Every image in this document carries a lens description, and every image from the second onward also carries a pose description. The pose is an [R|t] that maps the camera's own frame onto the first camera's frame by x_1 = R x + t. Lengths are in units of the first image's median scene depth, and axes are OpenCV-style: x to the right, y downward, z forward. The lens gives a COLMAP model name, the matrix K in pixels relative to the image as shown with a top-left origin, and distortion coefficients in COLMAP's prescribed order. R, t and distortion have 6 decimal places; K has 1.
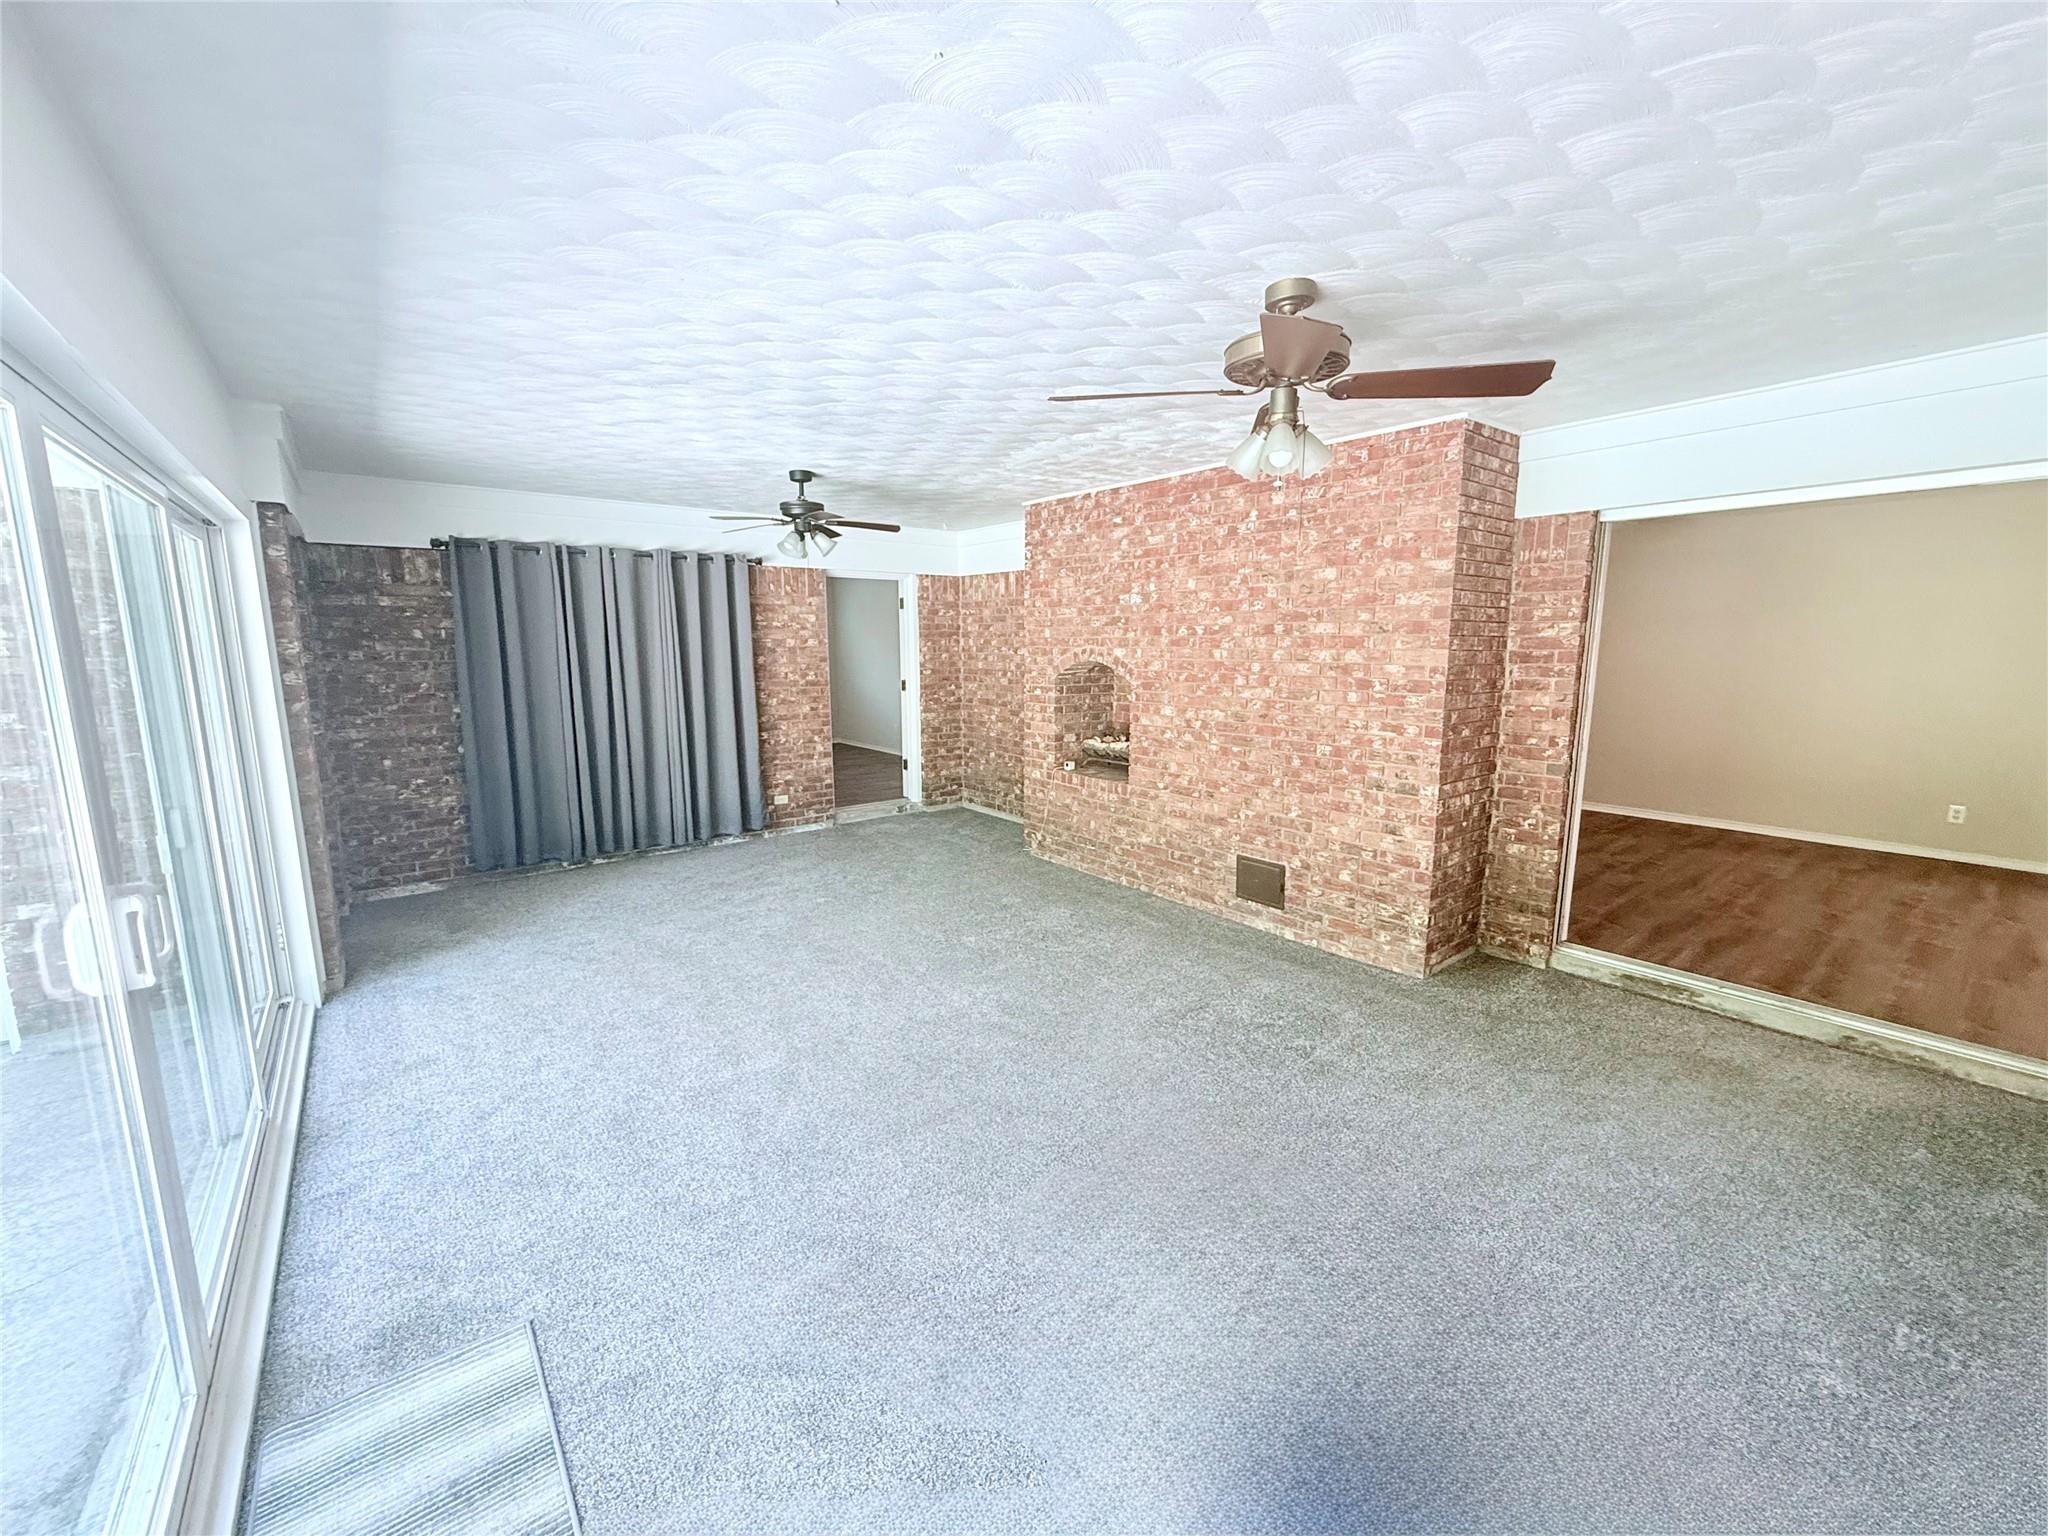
lens RADIAL K [[816.8, 0, 1024.0], [0, 816.8, 768.0], [0, 0, 1]] dist [-0.000879, -0.000147]
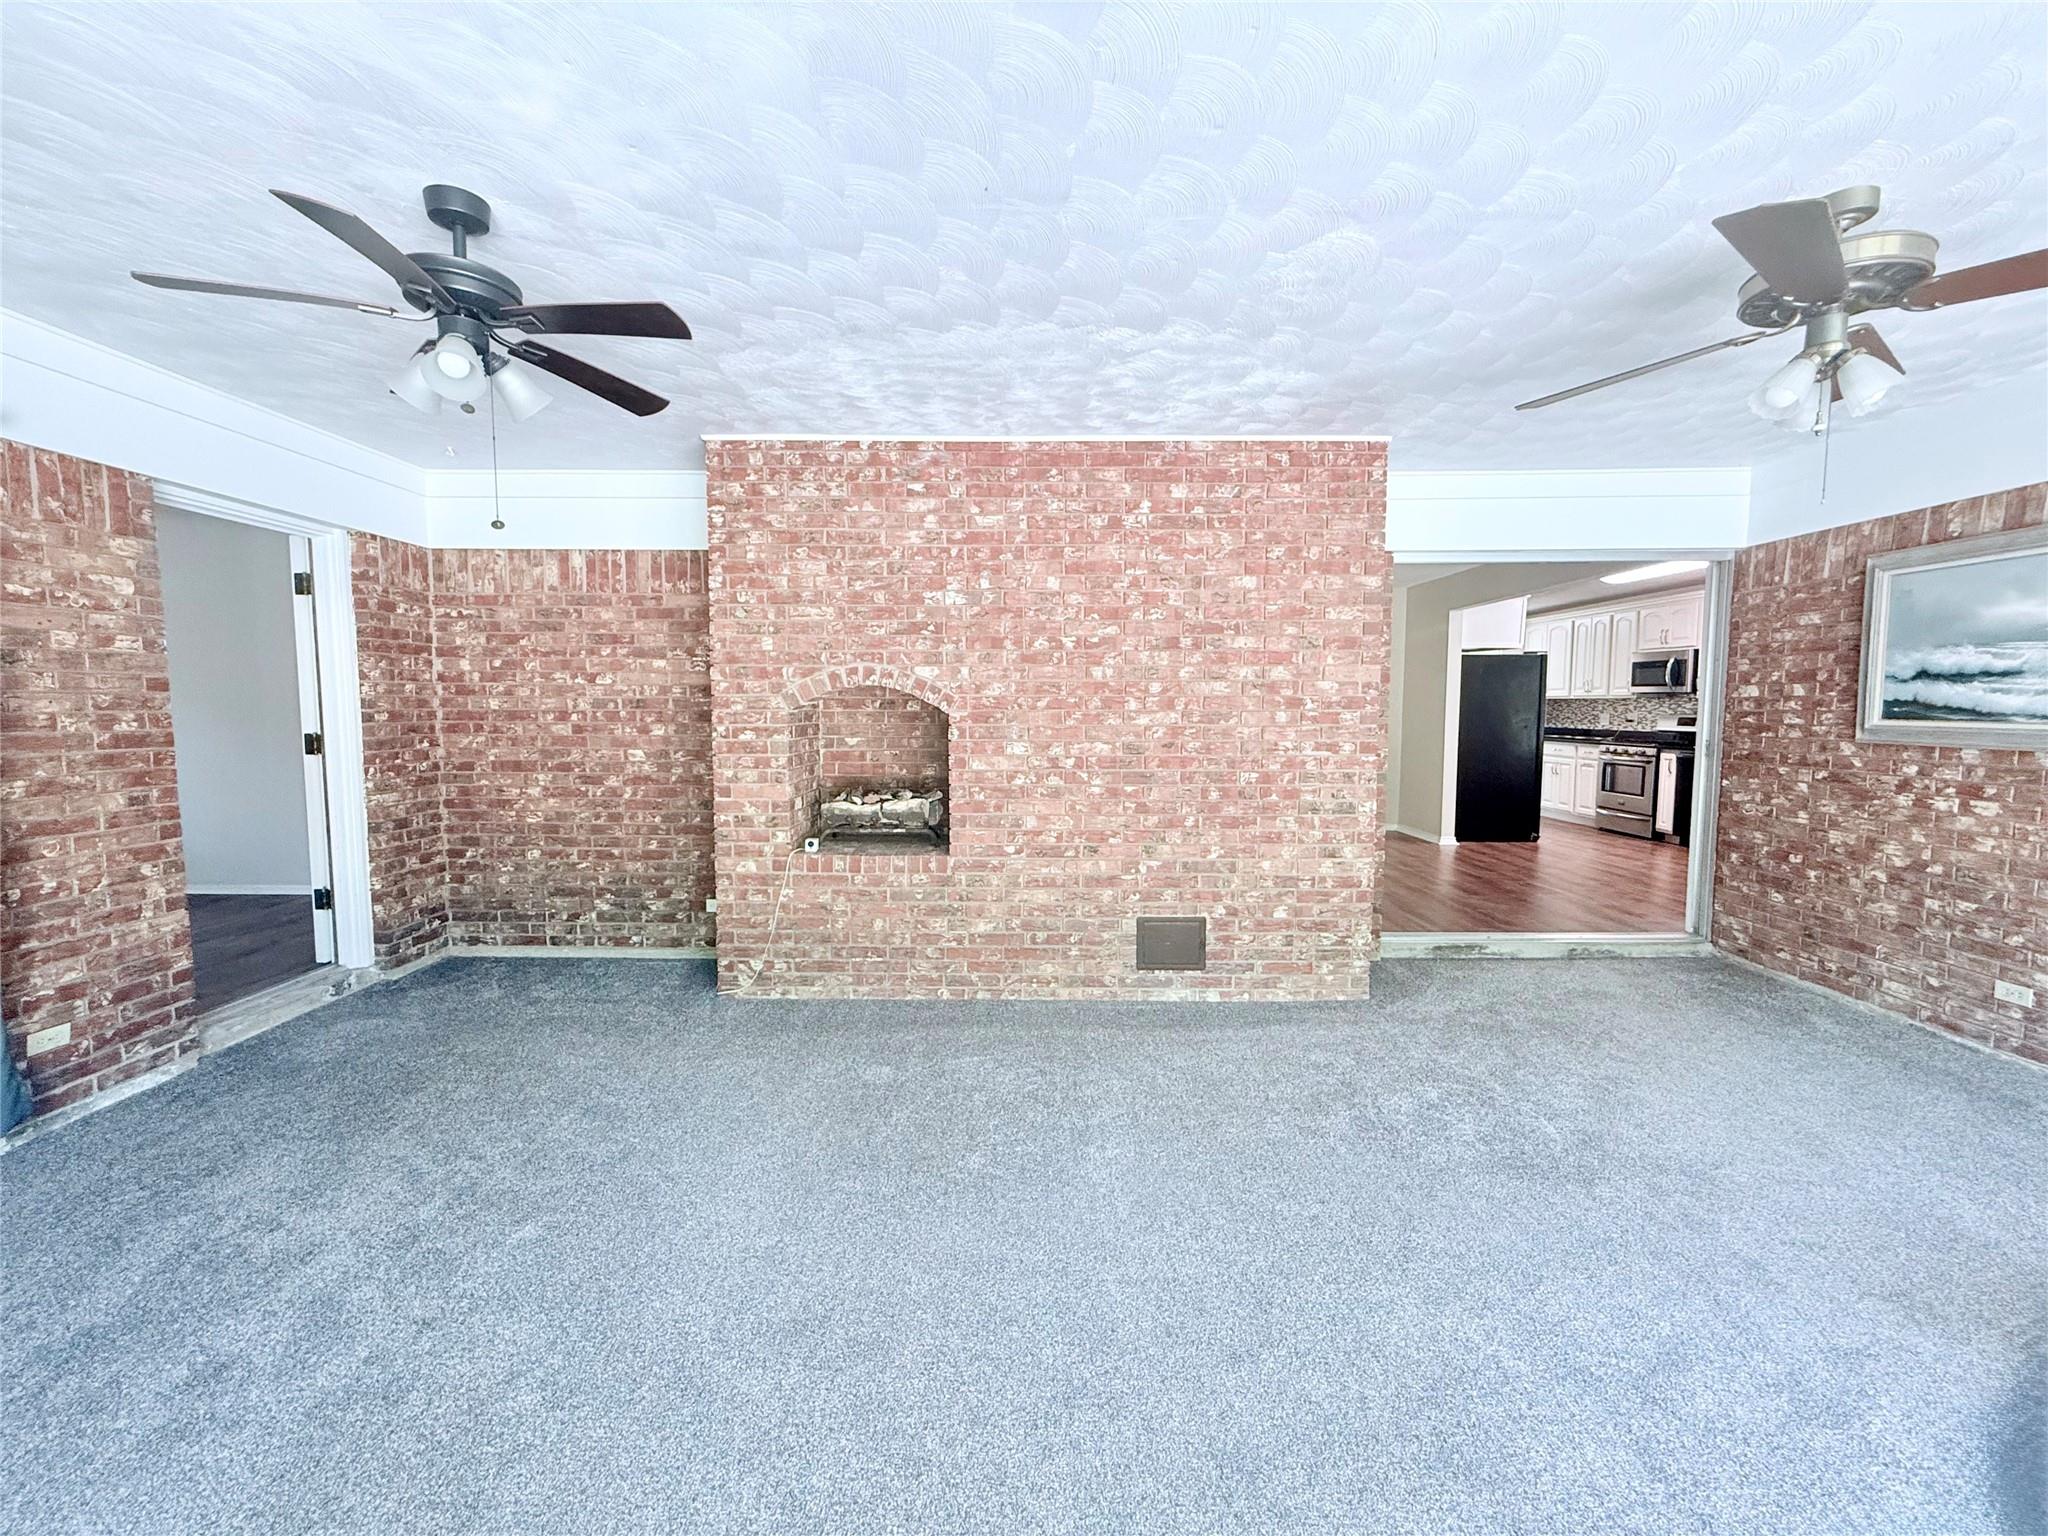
lens RADIAL K [[816.8, 0, 1024.0], [0, 816.8, 768.0], [0, 0, 1]] dist [-0.000879, -0.000147]
pose [[0.629686, -0.058166, 0.774669, -0.409497], [0.117991, 0.992785, -0.021365, -0.036055], [-0.767837, 0.104857, 0.632006, 0.528506]]
